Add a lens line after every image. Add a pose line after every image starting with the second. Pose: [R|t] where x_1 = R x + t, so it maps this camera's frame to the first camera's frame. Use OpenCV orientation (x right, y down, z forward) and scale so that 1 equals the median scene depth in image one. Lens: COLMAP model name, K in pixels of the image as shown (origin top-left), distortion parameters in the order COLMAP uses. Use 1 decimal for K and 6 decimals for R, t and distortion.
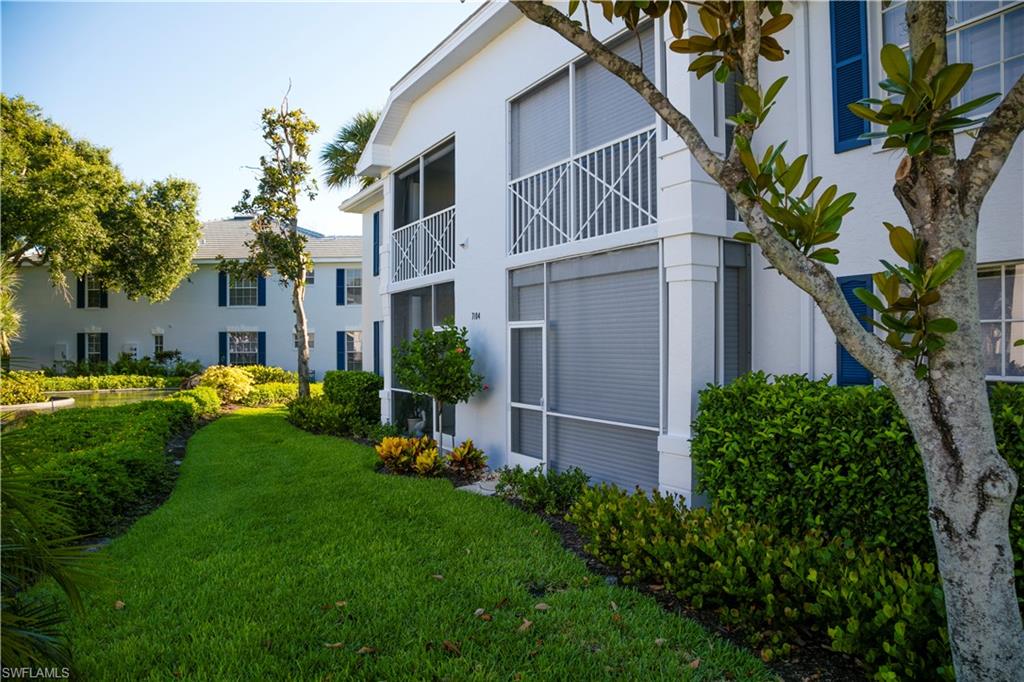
lens RADIAL K [[696.9, 0, 512.0], [0, 696.9, 341.0], [0, 0, 1]] dist [-0.075702, 0.003873]
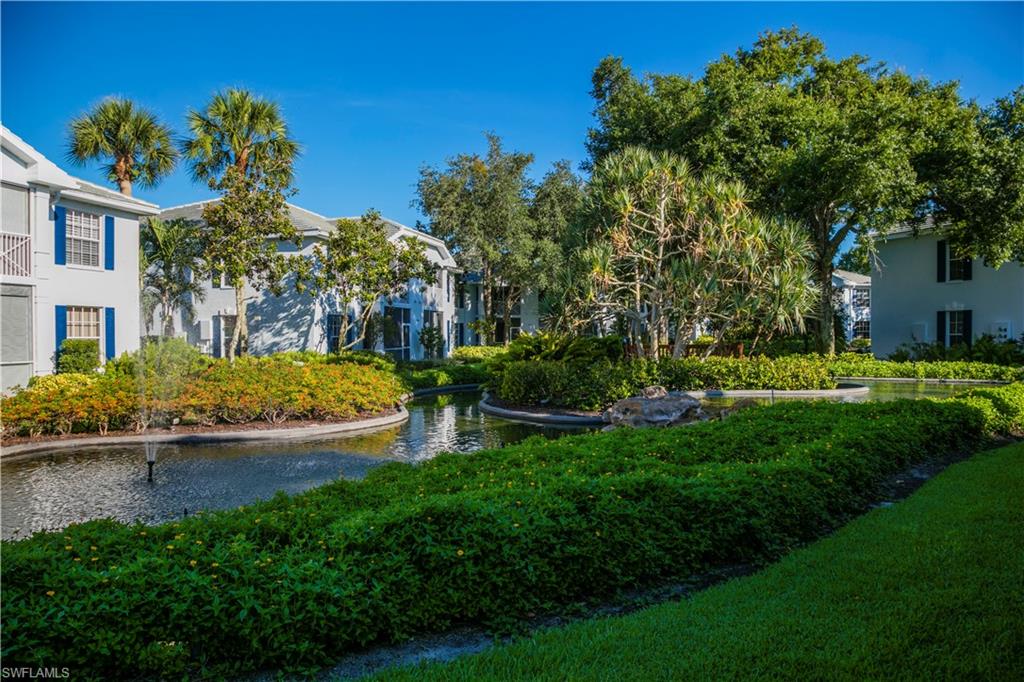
lens RADIAL K [[696.9, 0, 512.0], [0, 696.9, 341.0], [0, 0, 1]] dist [-0.075702, 0.003873]
pose [[0.336371, 0.014680, -0.941615, -0.018587], [0.006436, 0.999819, 0.017887, 0.009481], [0.941708, -0.012077, 0.336215, 0.265710]]
